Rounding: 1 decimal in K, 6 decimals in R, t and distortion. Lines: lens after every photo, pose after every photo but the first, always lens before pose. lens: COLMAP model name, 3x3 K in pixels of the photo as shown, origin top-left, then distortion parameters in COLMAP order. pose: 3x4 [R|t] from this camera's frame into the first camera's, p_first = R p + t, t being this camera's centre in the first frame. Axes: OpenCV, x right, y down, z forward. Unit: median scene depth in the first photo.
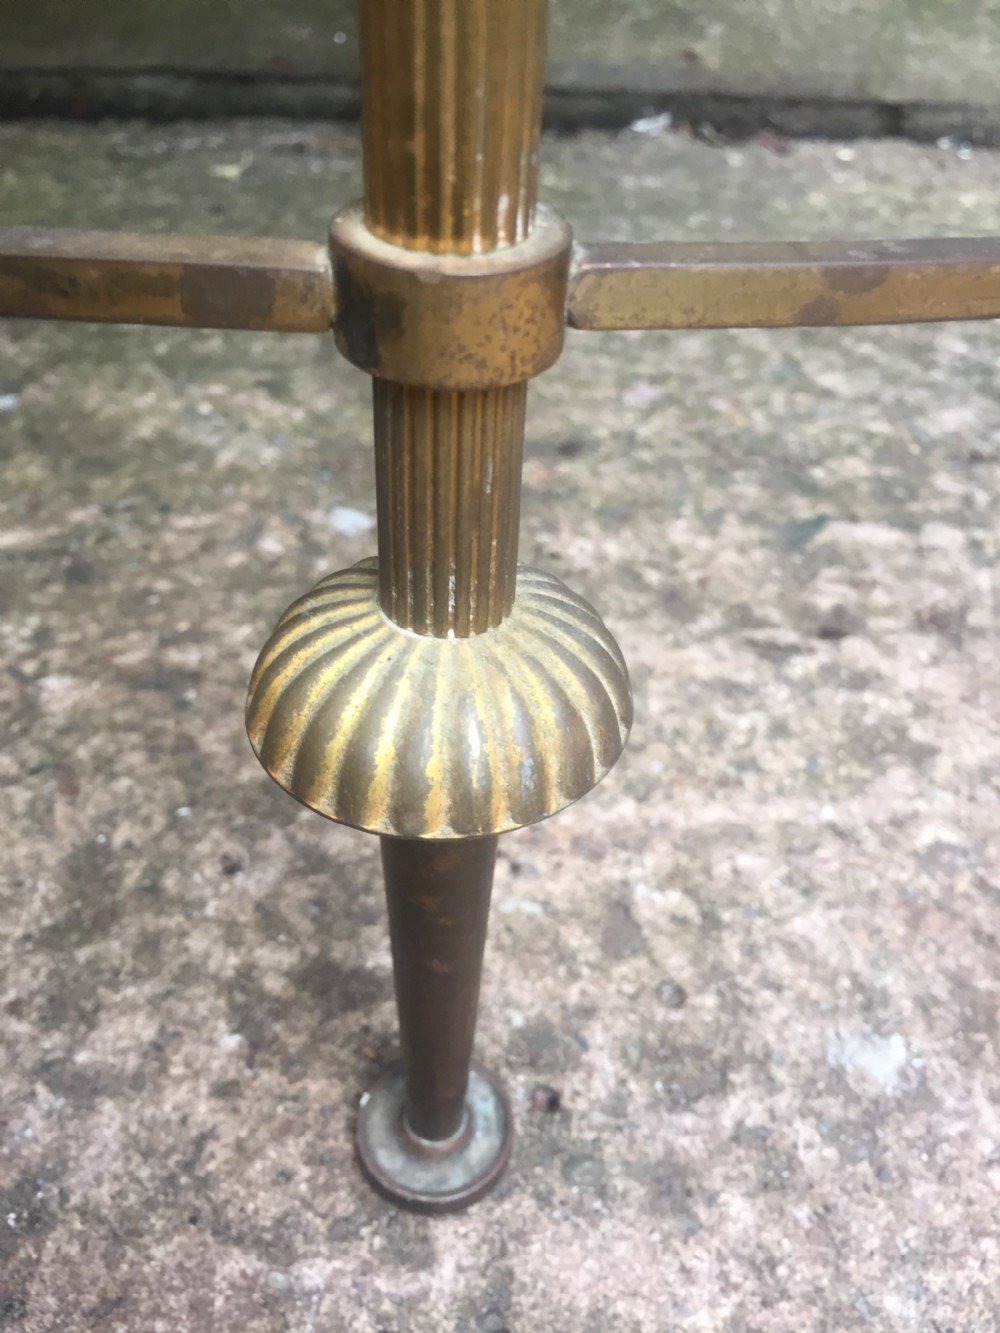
lens RADIAL K [[1215.3, 0, 495.8], [0, 1215.3, 652.2], [0, 0, 1]] dist [0.020329, 0.000000]
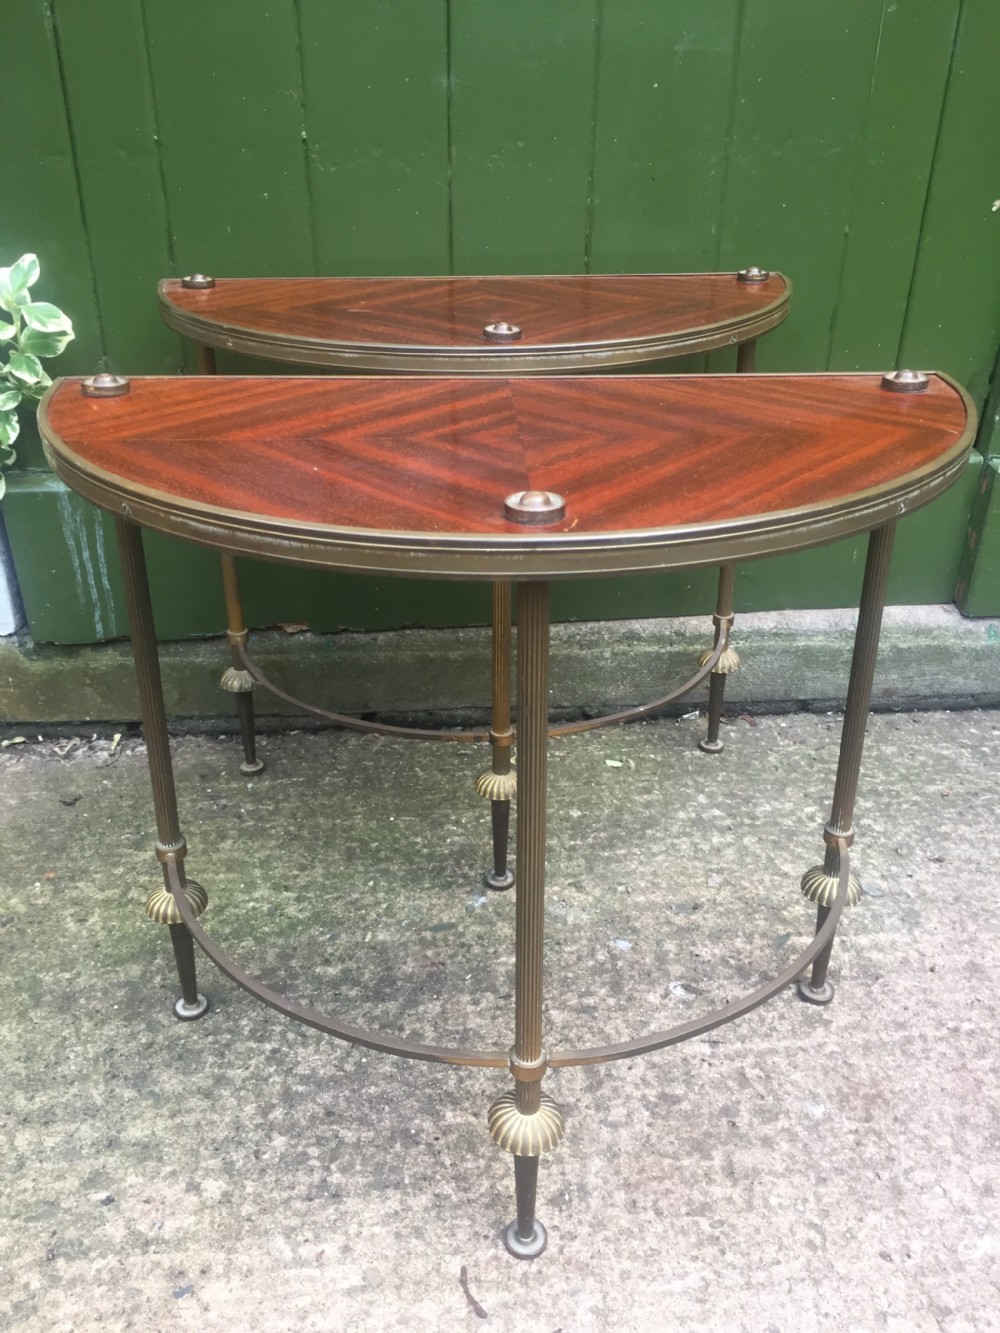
lens RADIAL K [[1144.9, 0, 497.1], [0, 1144.9, 669.5], [0, 0, 1]] dist [0.071867, -0.111484]
pose [[0.998725, -0.049352, 0.010600, -0.492128], [0.050476, 0.977827, -0.203239, -0.245600], [-0.000335, 0.203515, 0.979072, -2.116867]]
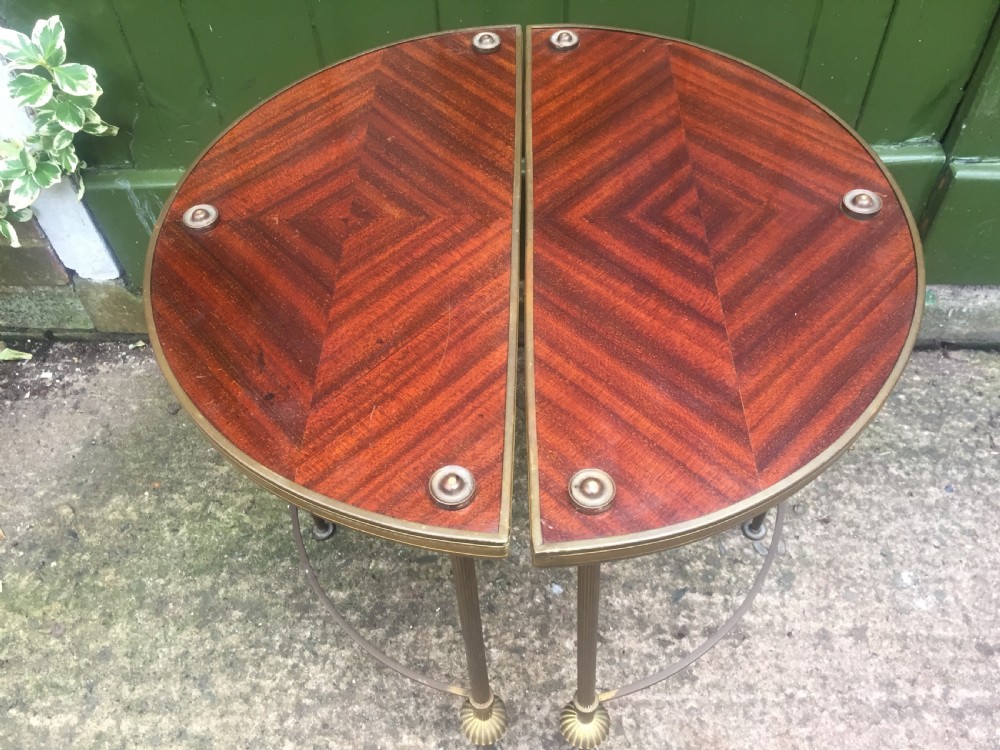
lens RADIAL K [[858.9, 0, 496.3], [0, 858.9, 372.5], [0, 0, 1]] dist [0.071867, -0.111484]
pose [[0.991651, 0.011150, -0.128469, 0.037496], [0.011775, 0.984262, 0.176320, -1.497033], [0.128413, -0.176361, 0.975913, -1.843630]]
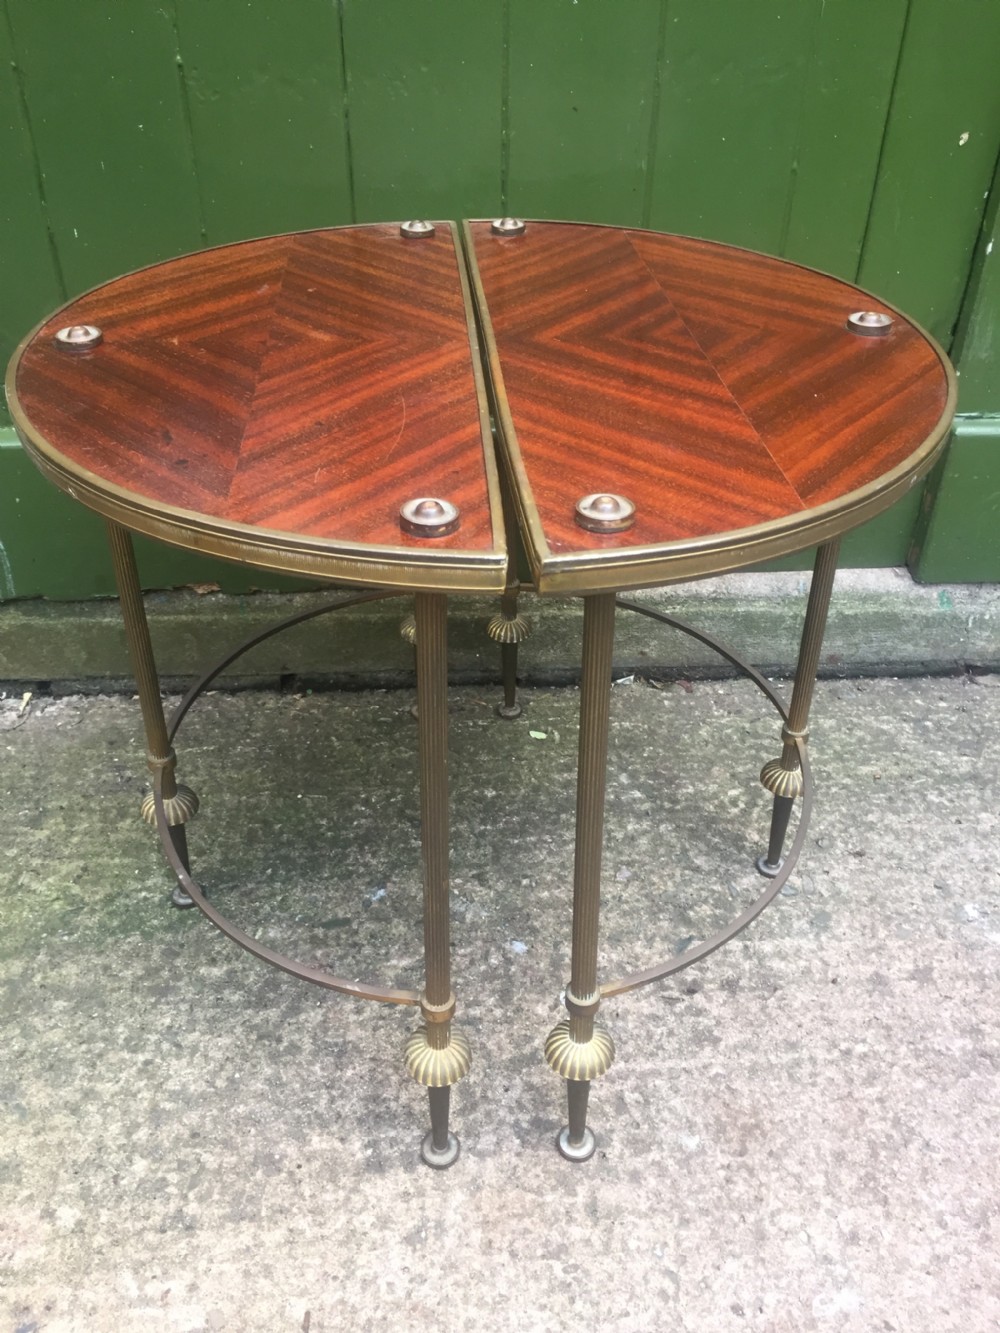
lens RADIAL K [[1144.9, 0, 494.9], [0, 1144.9, 671.3], [0, 0, 1]] dist [0.071867, -0.111484]
pose [[0.999290, -0.034793, -0.014477, -0.137800], [0.033492, 0.996061, -0.082099, -0.621979], [0.017276, 0.081555, 0.996519, -1.988087]]
